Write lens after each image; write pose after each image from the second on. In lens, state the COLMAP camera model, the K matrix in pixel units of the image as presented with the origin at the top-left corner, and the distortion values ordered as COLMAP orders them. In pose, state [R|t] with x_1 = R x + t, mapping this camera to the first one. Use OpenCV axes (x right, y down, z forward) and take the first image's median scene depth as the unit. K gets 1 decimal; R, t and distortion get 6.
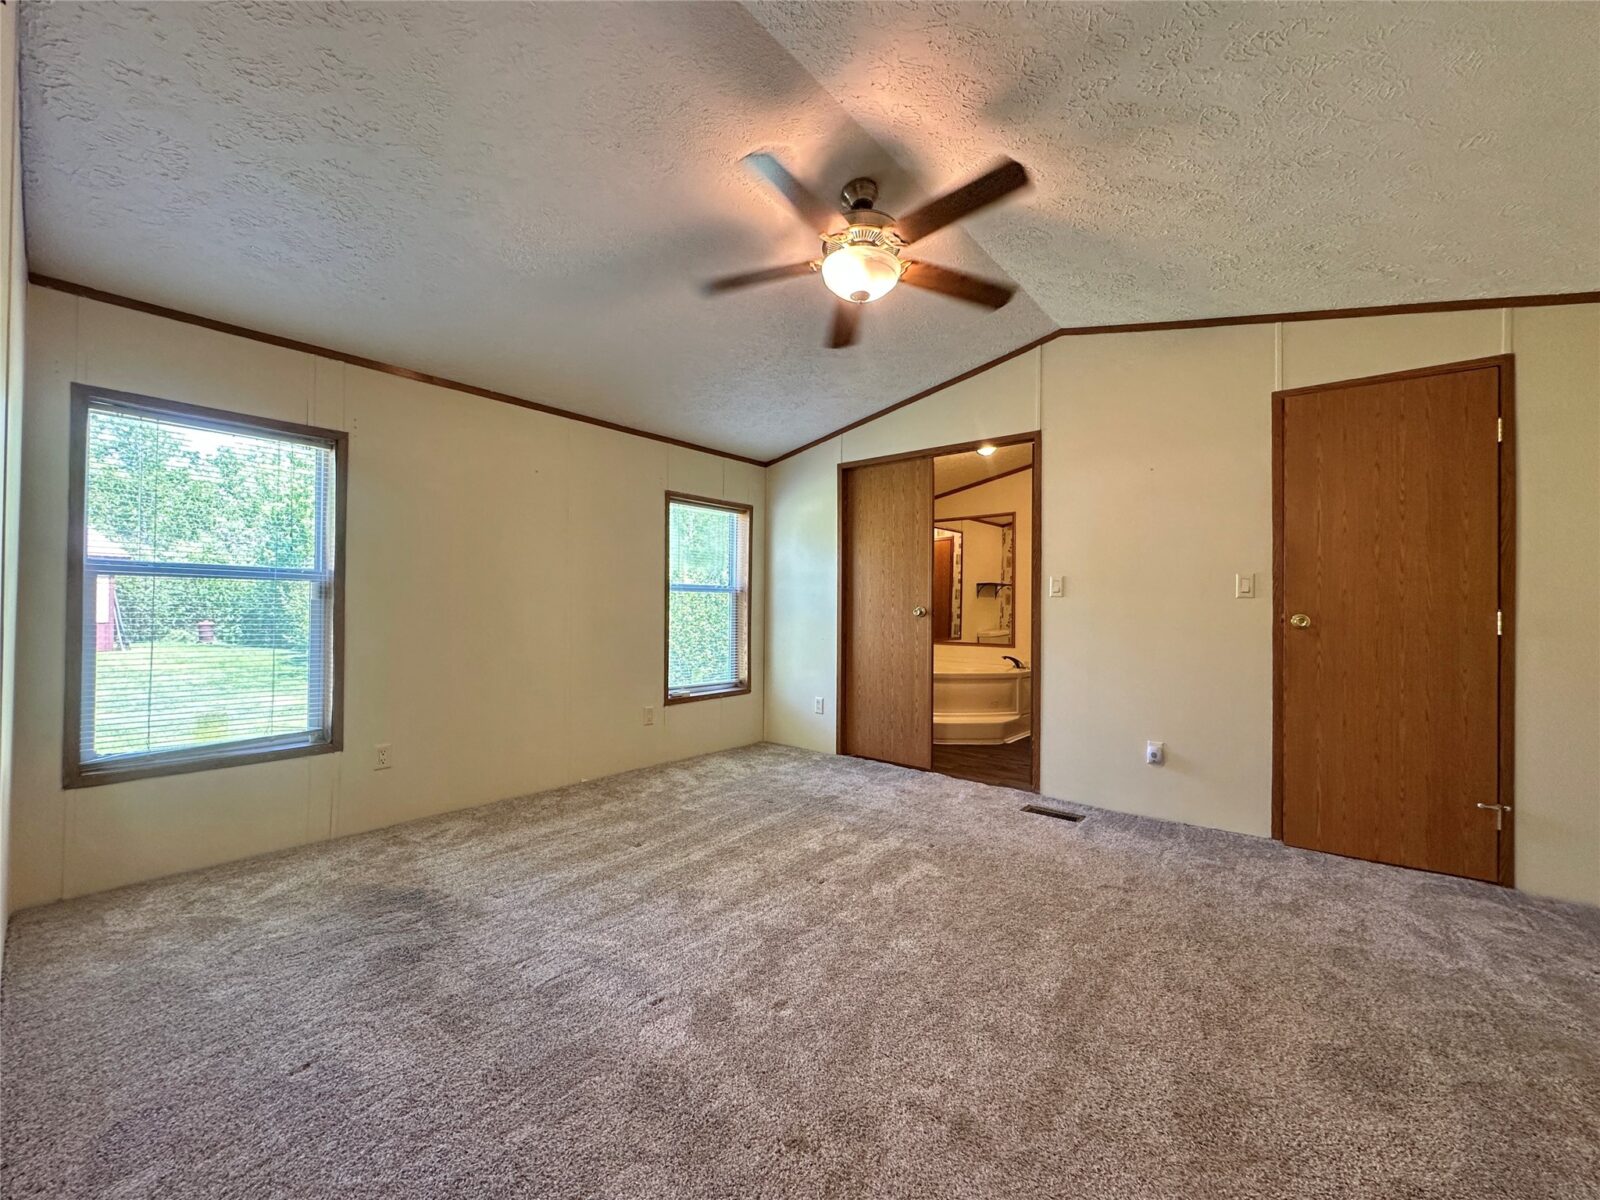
lens RADIAL K [[644.7, 0, 803.2], [0, 644.7, 600.2], [0, 0, 1]] dist [0.000129, 0.000606]
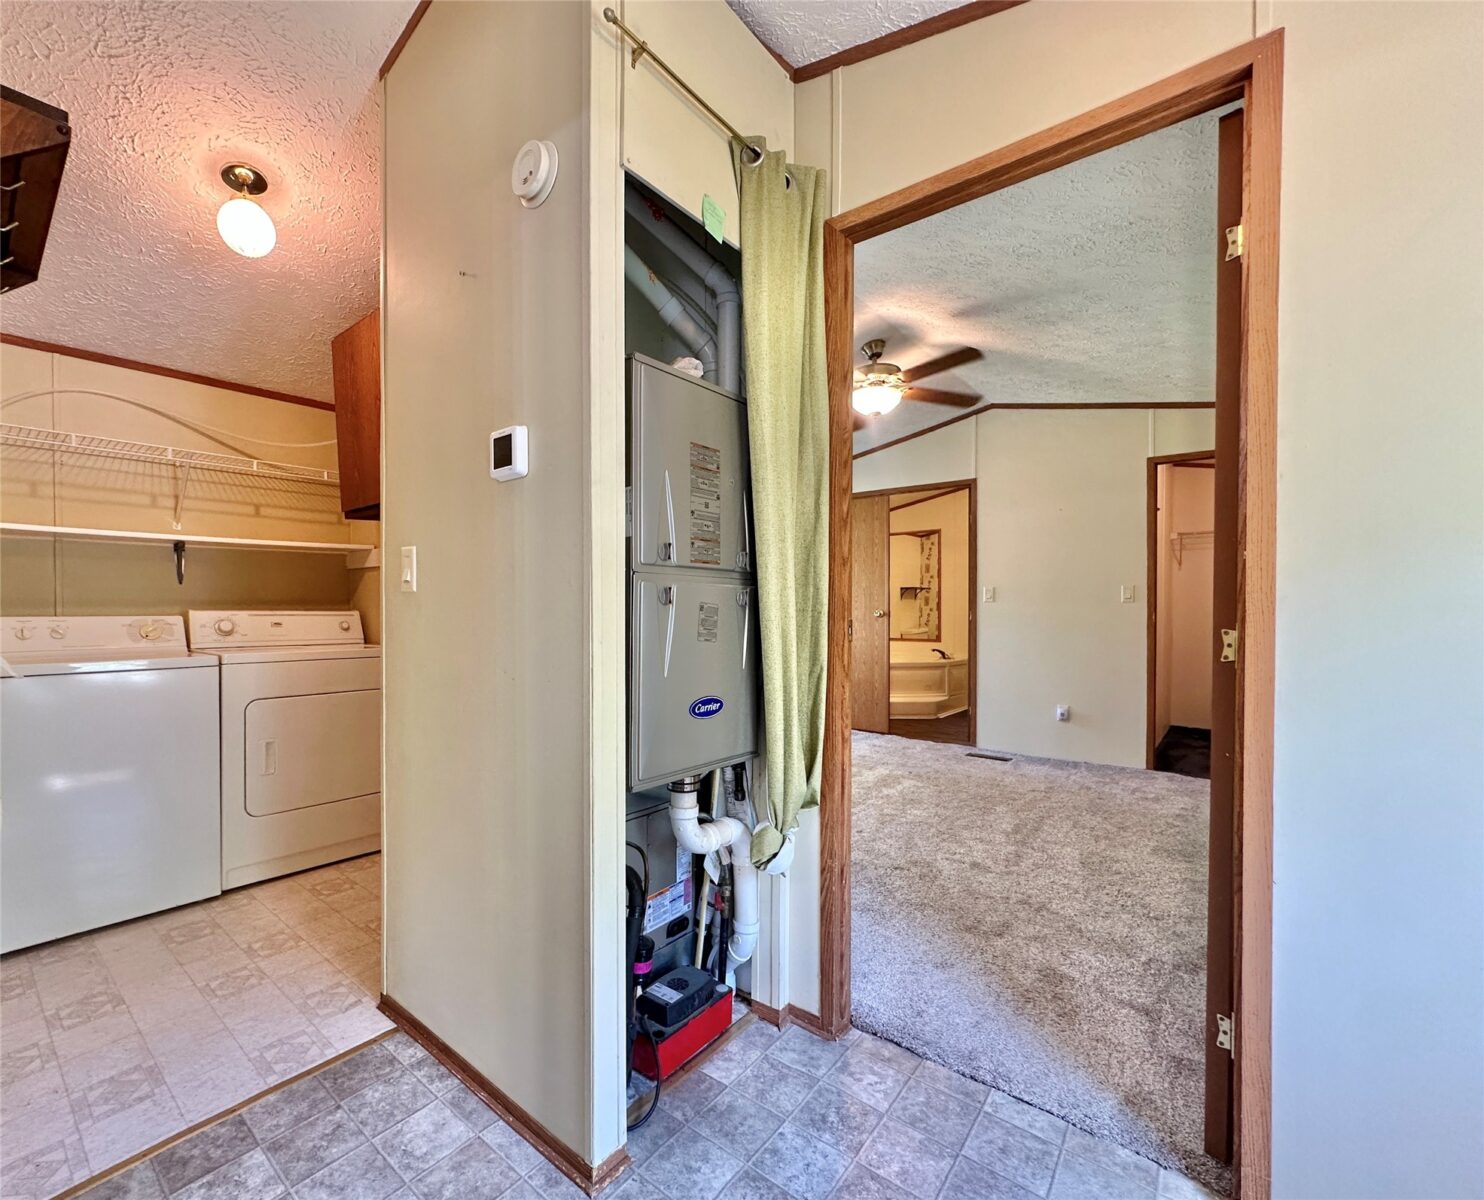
lens RADIAL K [[653.9, 0, 669.2], [0, 653.9, 614.1], [0, 0, 1]] dist [-0.001449, -0.000315]
pose [[0.999442, -0.011143, -0.031500, -0.292663], [0.011752, 0.999746, 0.019235, -0.017061], [0.031277, -0.019595, 0.999319, -0.491632]]
